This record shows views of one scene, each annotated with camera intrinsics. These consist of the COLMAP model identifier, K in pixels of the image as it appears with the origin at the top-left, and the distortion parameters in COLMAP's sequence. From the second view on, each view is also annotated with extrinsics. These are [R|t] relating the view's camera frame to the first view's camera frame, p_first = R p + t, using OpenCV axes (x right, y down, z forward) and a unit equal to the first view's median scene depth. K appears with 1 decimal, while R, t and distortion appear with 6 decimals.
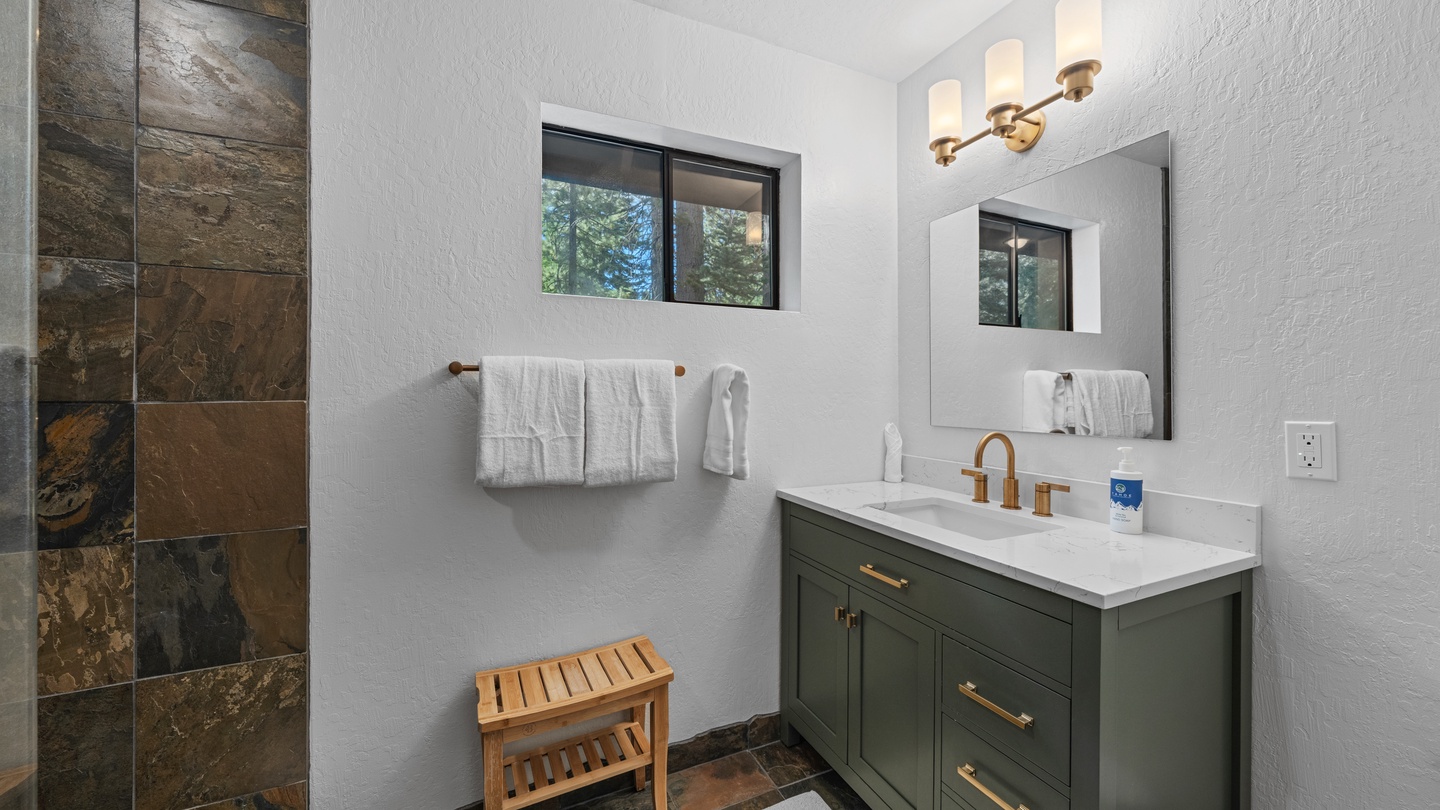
lens RADIAL K [[526.6, 0, 720.5], [0, 526.6, 384.3], [0, 0, 1]] dist [-0.002435, 0.000084]
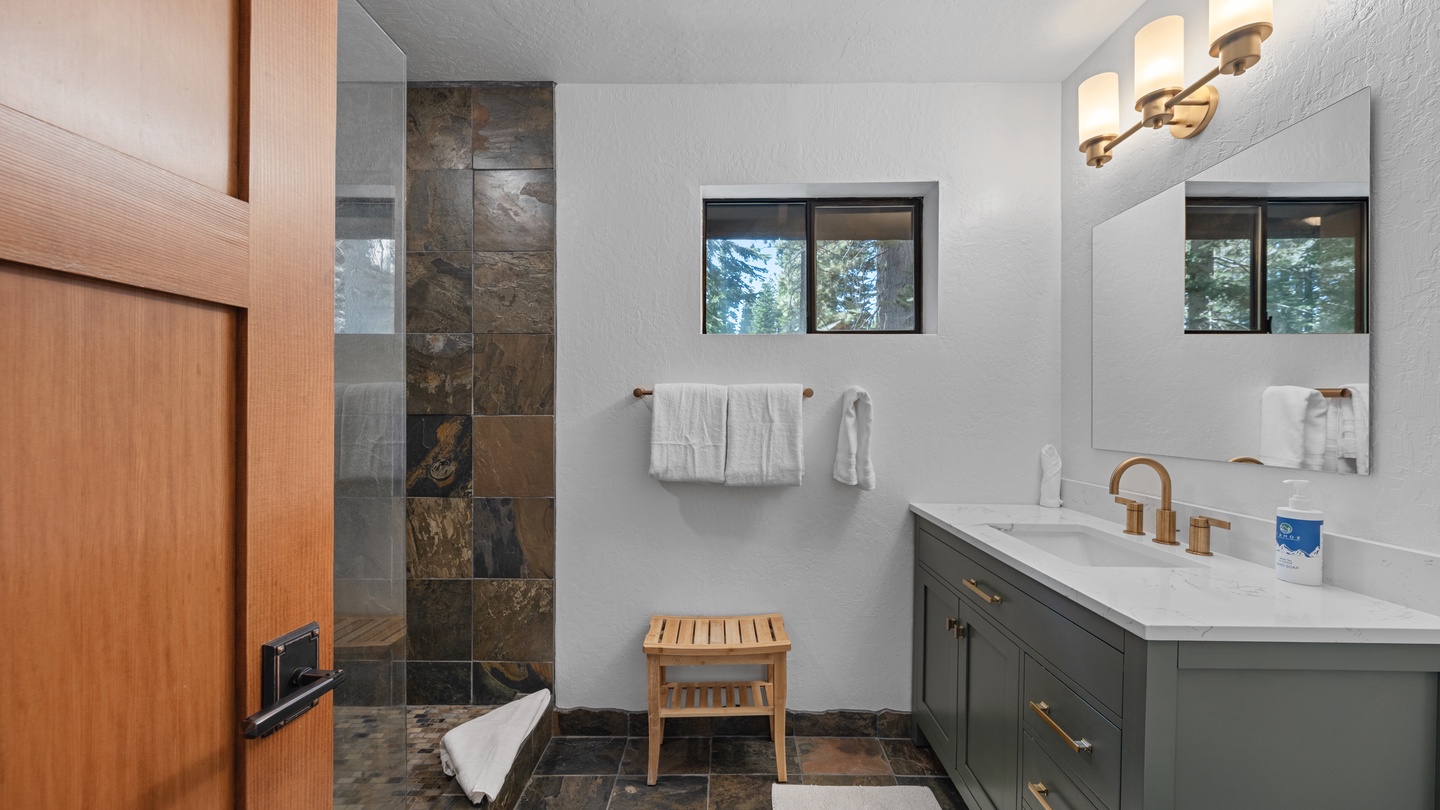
lens RADIAL K [[498.4, 0, 718.5], [0, 498.4, 404.1], [0, 0, 1]] dist [-0.000818, -0.000103]
pose [[0.902128, -0.000862, -0.431468, 0.250611], [0.002049, 0.999995, 0.002285, -0.003910], [0.431464, -0.002946, 0.902126, -0.094424]]
